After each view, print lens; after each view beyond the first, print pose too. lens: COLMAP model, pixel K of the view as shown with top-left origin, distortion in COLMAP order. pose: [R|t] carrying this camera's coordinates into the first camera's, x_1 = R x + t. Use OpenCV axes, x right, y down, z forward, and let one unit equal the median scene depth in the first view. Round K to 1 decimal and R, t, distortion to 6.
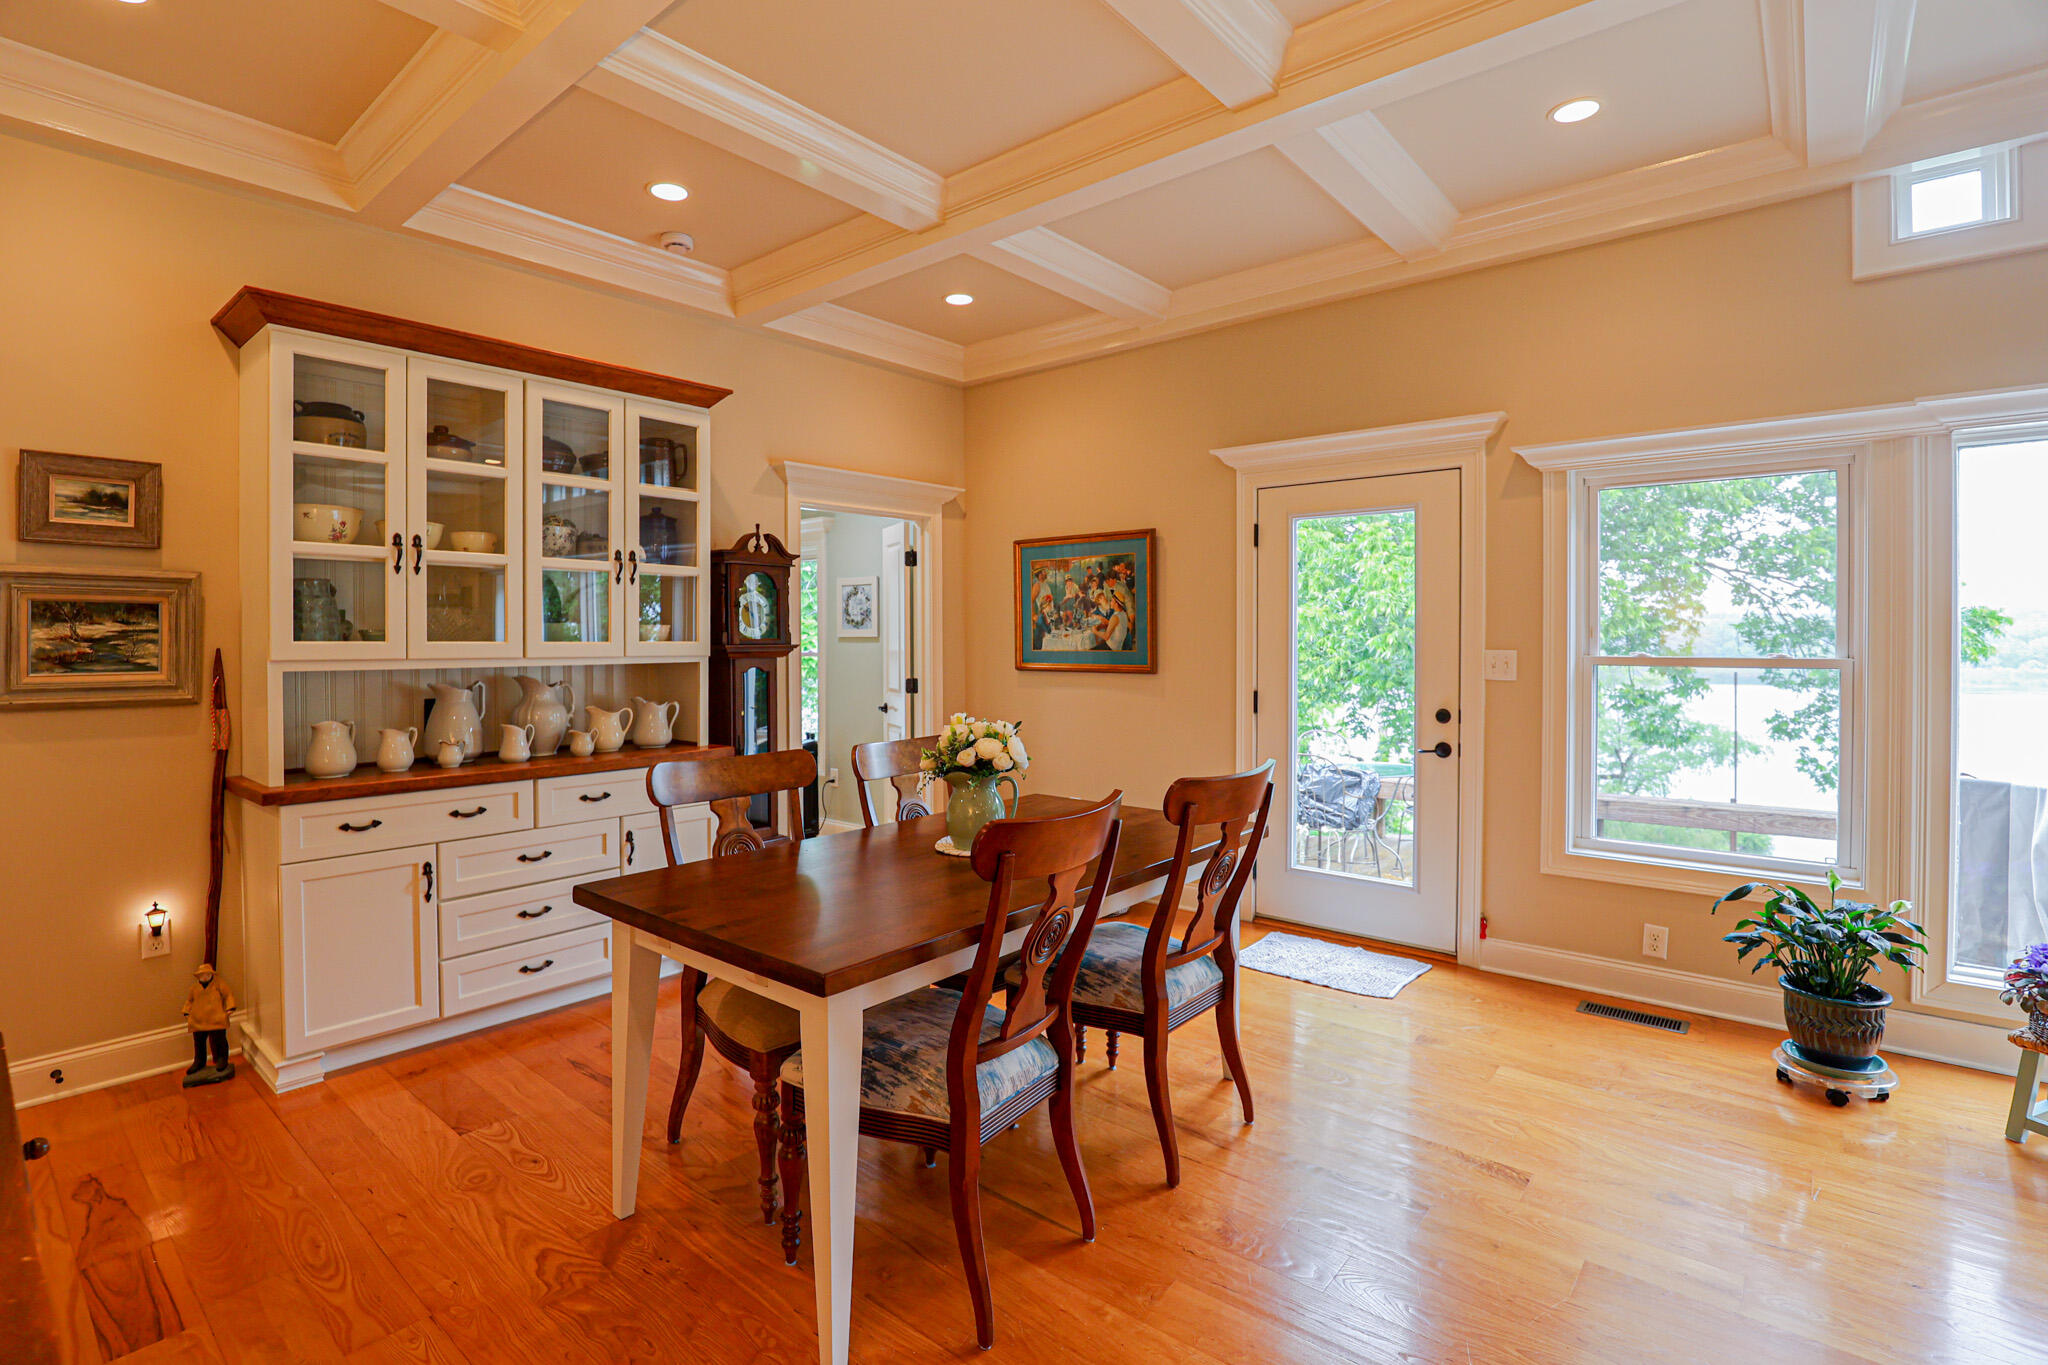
lens RADIAL K [[971.4, 0, 1018.7], [0, 971.4, 644.9], [0, 0, 1]] dist [-0.030774, -0.000528]
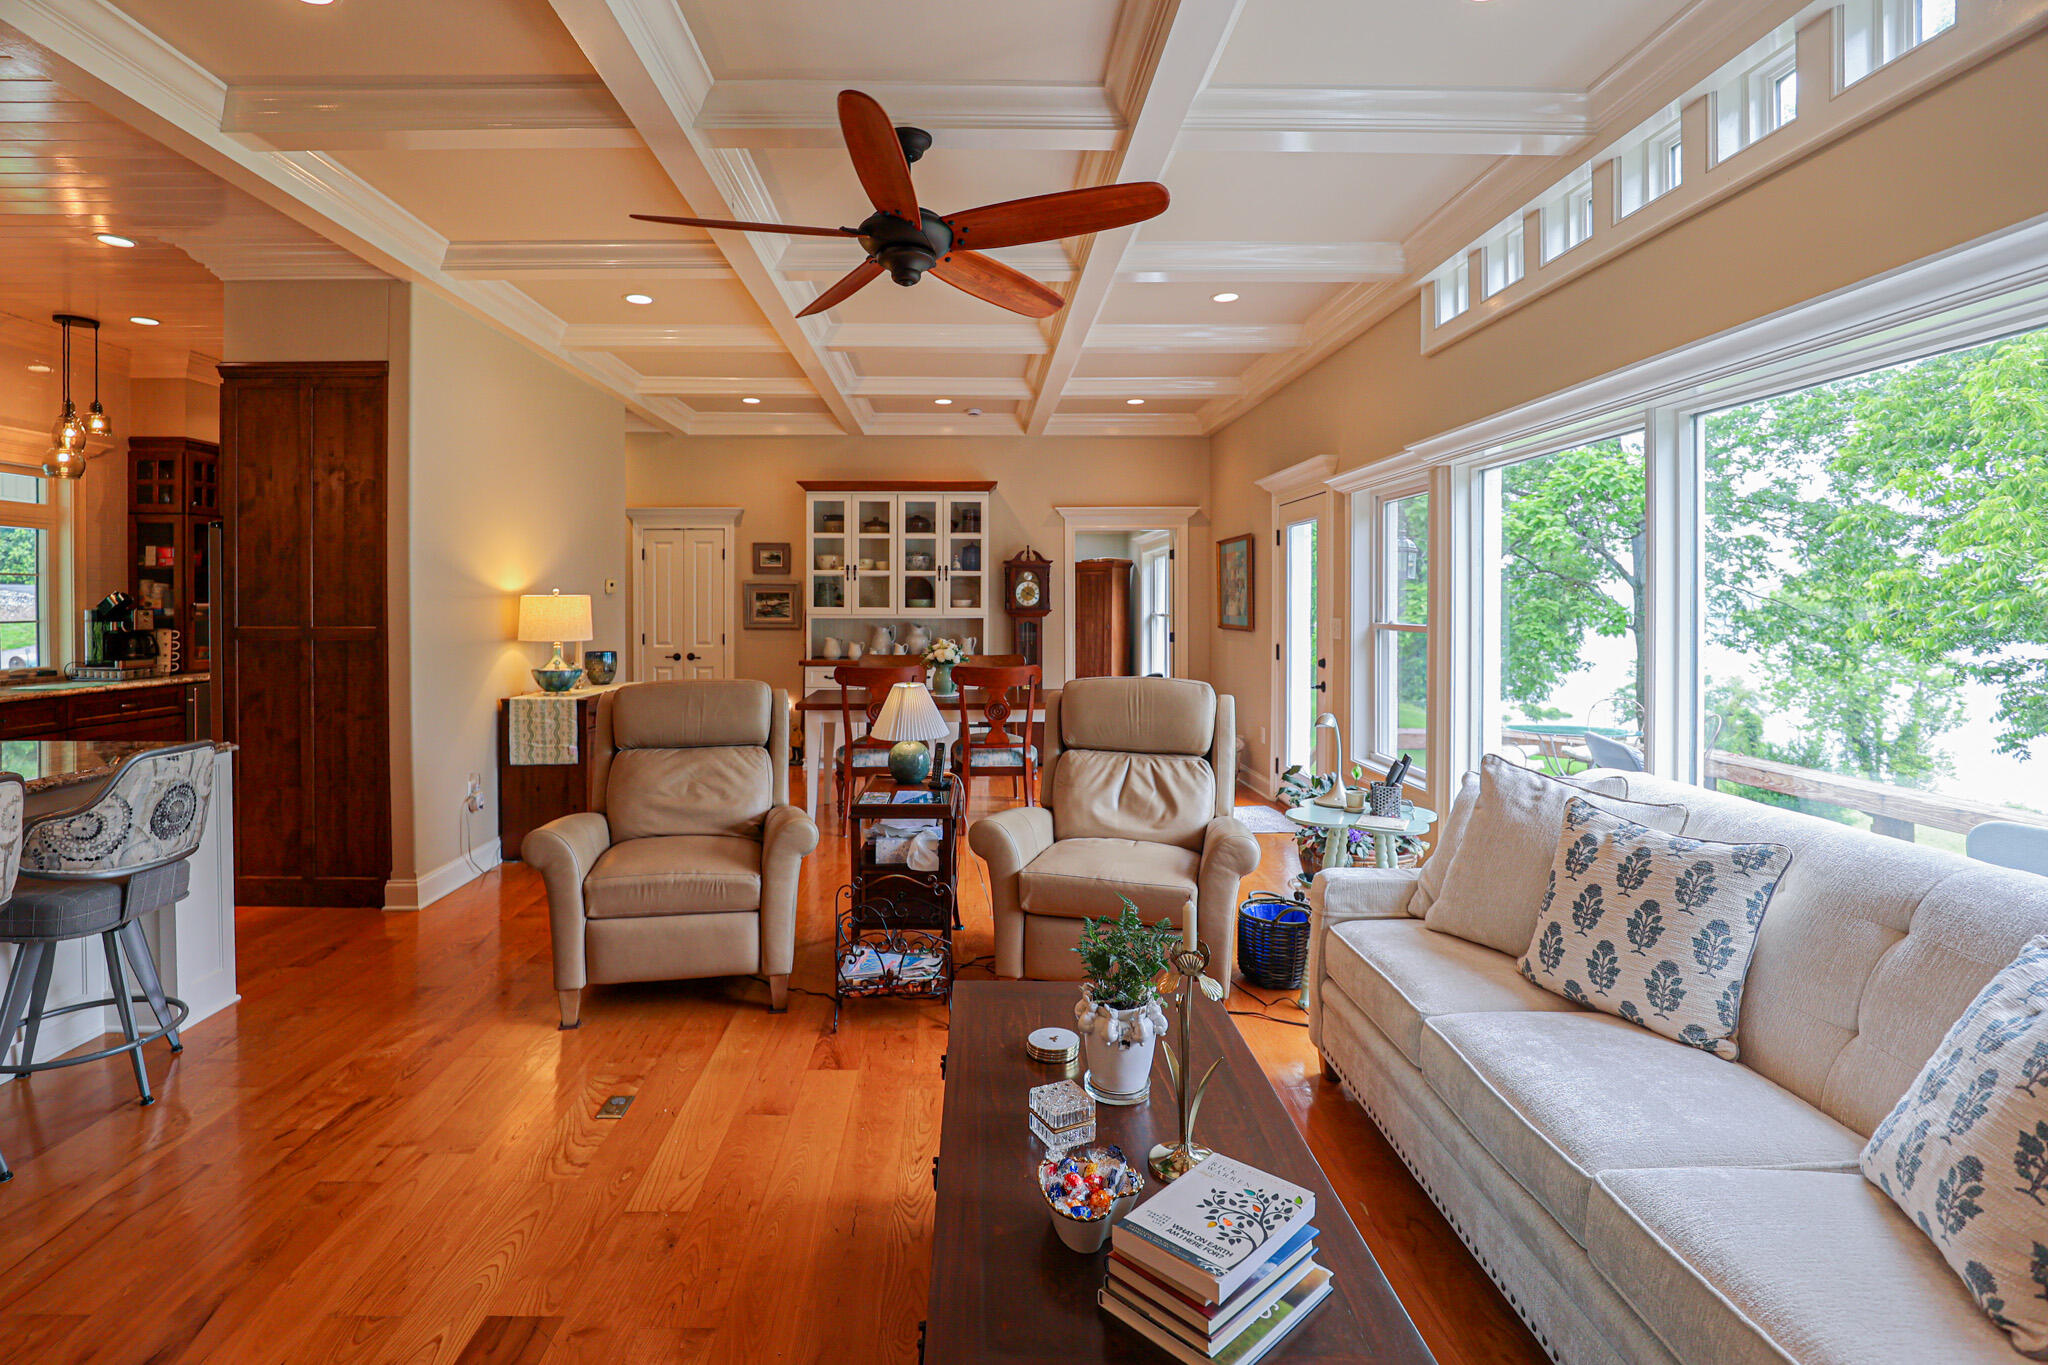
lens RADIAL K [[971.4, 0, 992.3], [0, 971.4, 607.8], [0, 0, 1]] dist [-0.030774, -0.000528]
pose [[0.662403, 0.007356, -0.749112, 1.333255], [-0.006207, 0.999971, 0.004331, -0.013637], [0.749122, 0.001781, 0.662430, -0.366267]]
